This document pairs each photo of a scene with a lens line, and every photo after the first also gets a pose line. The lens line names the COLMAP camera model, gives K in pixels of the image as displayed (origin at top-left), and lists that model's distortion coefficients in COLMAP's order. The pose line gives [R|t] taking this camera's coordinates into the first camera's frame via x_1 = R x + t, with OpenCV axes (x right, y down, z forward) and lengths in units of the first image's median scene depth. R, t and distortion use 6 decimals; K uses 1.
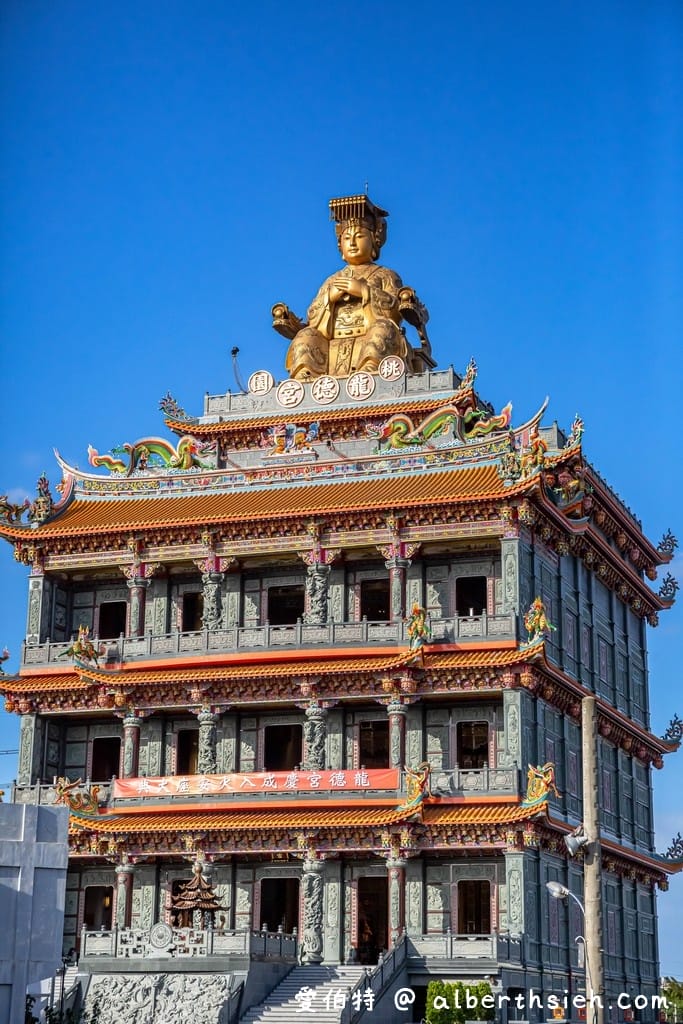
lens RADIAL K [[1915.8, 0, 341.3], [0, 1915.8, 513.1], [0, 0, 1]] dist [0.192830, 0.000000]
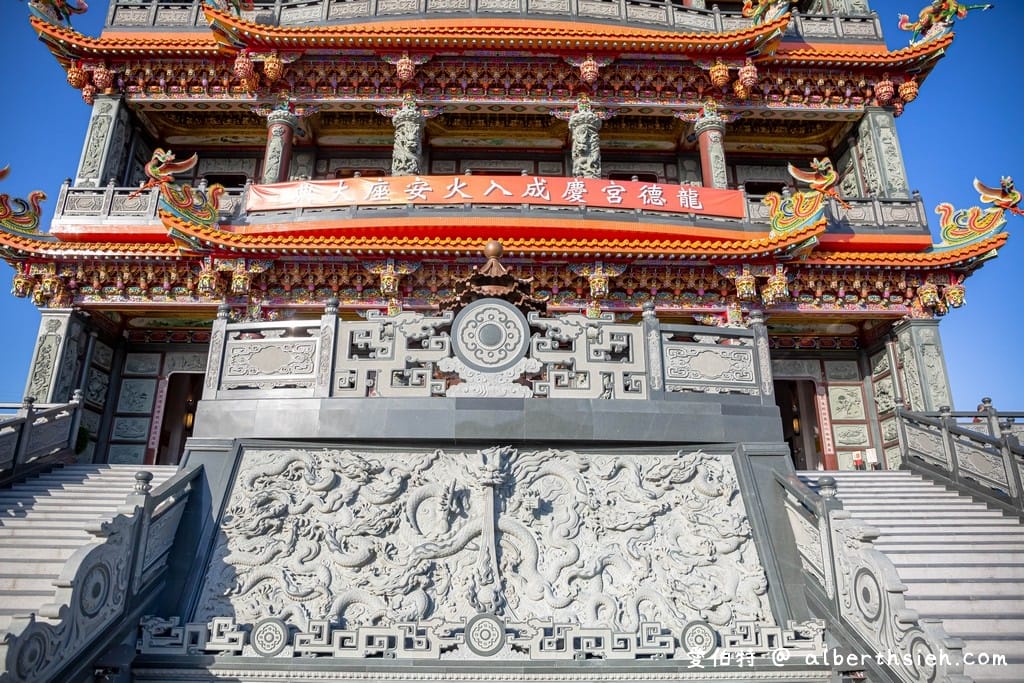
lens RADIAL K [[703.5, 0, 510.4], [0, 703.5, 336.0], [0, 0, 1]] dist [-0.044871, 0.004266]
pose [[0.930272, 0.110853, 0.349722, -0.130925], [-0.088257, 0.992884, -0.079953, 0.227238], [-0.356096, 0.043513, 0.933436, 0.889401]]
